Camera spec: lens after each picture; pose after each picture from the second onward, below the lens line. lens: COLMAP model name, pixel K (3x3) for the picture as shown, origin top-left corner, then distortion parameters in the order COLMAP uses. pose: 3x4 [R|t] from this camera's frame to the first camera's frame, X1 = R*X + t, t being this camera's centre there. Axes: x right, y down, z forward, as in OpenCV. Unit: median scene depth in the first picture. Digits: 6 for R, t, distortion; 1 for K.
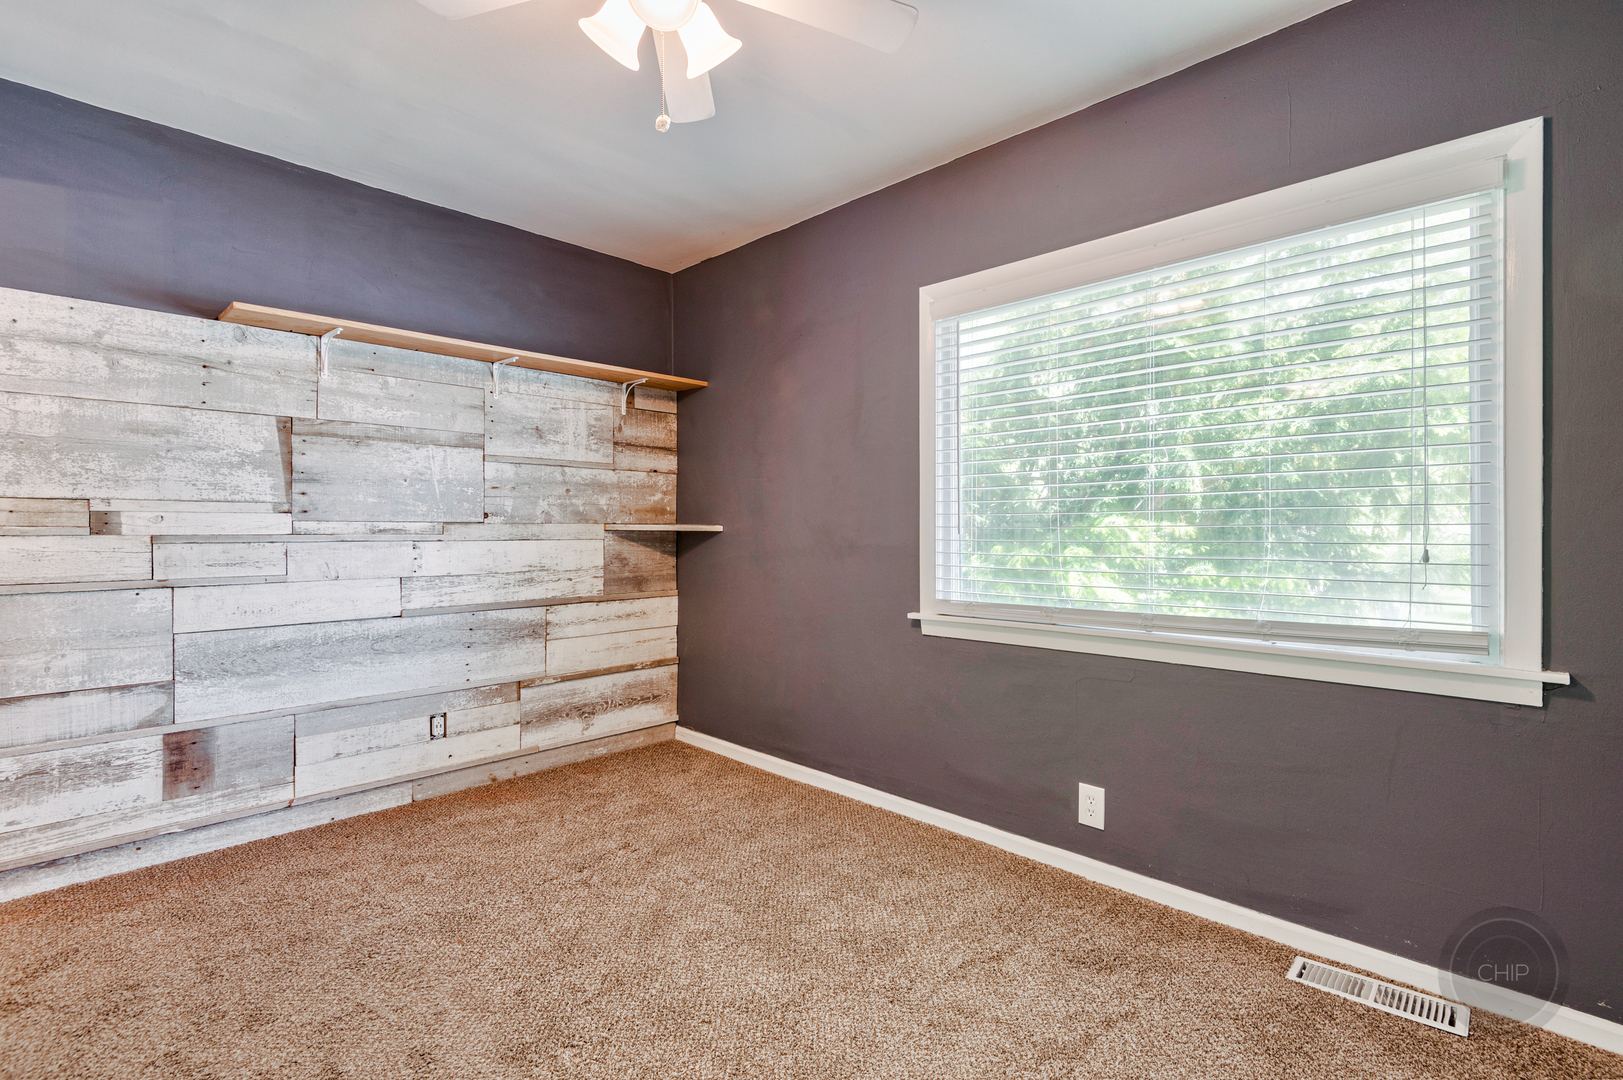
lens RADIAL K [[755.3, 0, 821.2], [0, 755.3, 537.0], [0, 0, 1]] dist [0.011315, -0.006023]
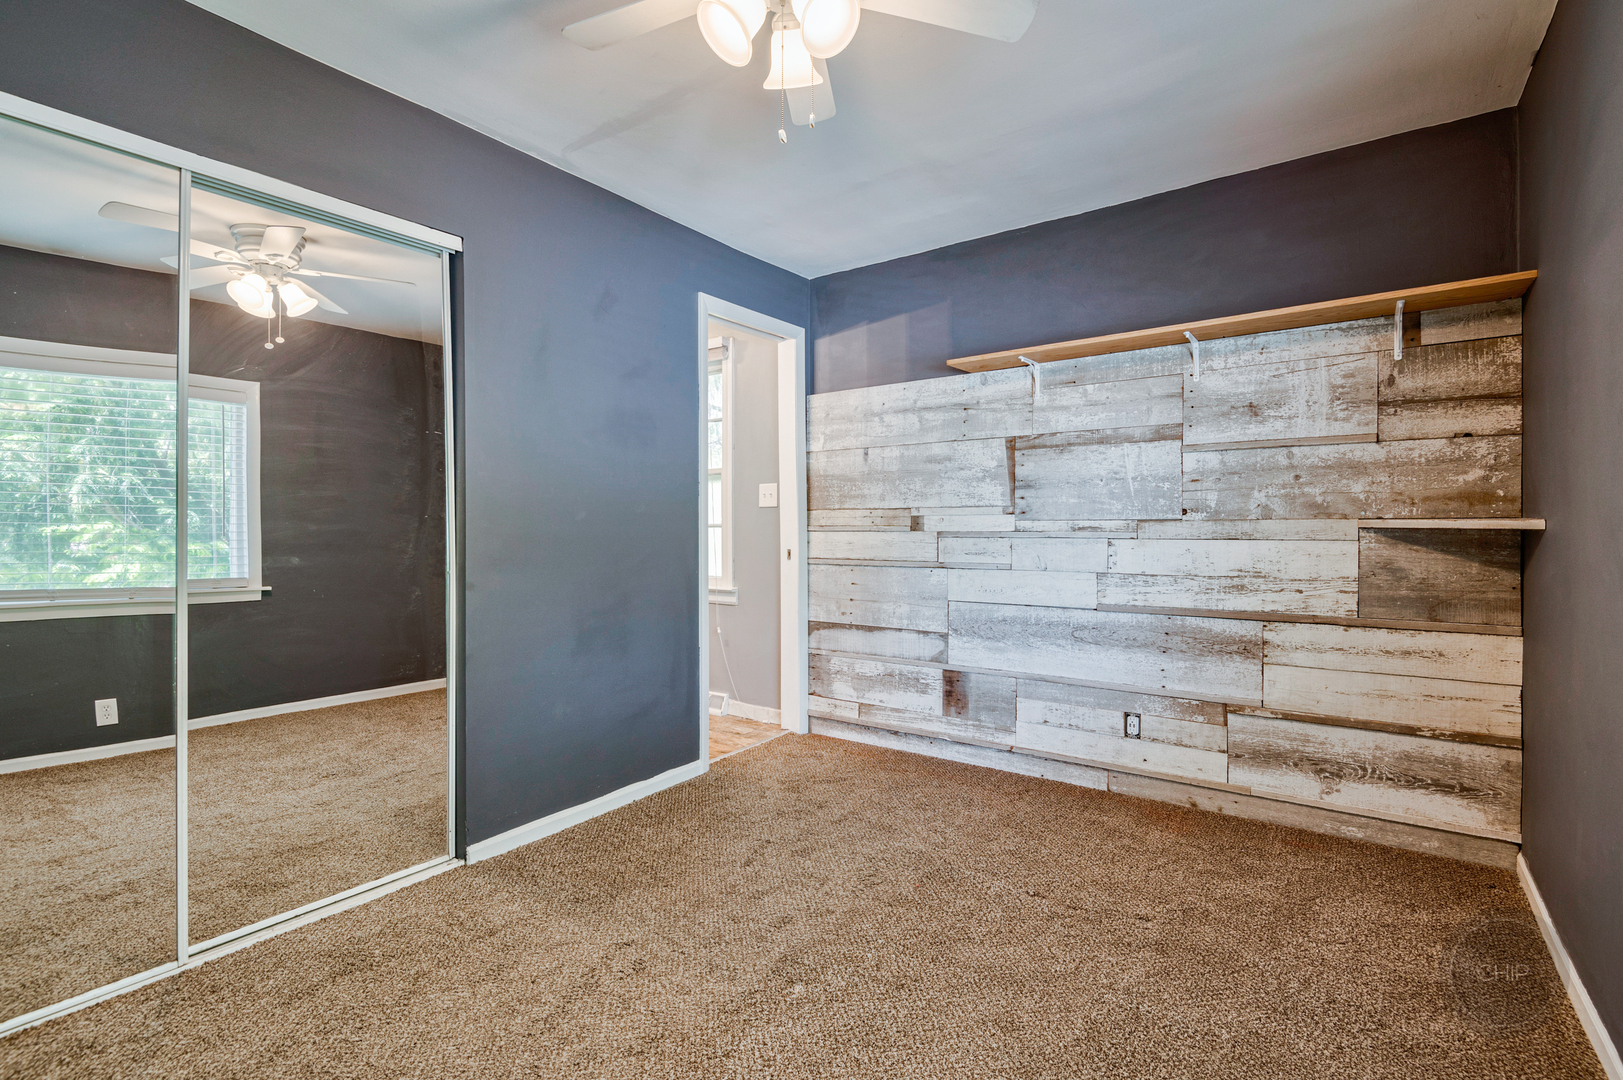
lens RADIAL K [[758.3, 0, 818.5], [0, 758.3, 532.4], [0, 0, 1]] dist [0.025835, -0.016051]
pose [[0.134233, 0.008950, -0.990909, 0.418328], [-0.005487, 0.999951, 0.008289, -0.009046], [0.990935, 0.004325, 0.134276, 0.448758]]
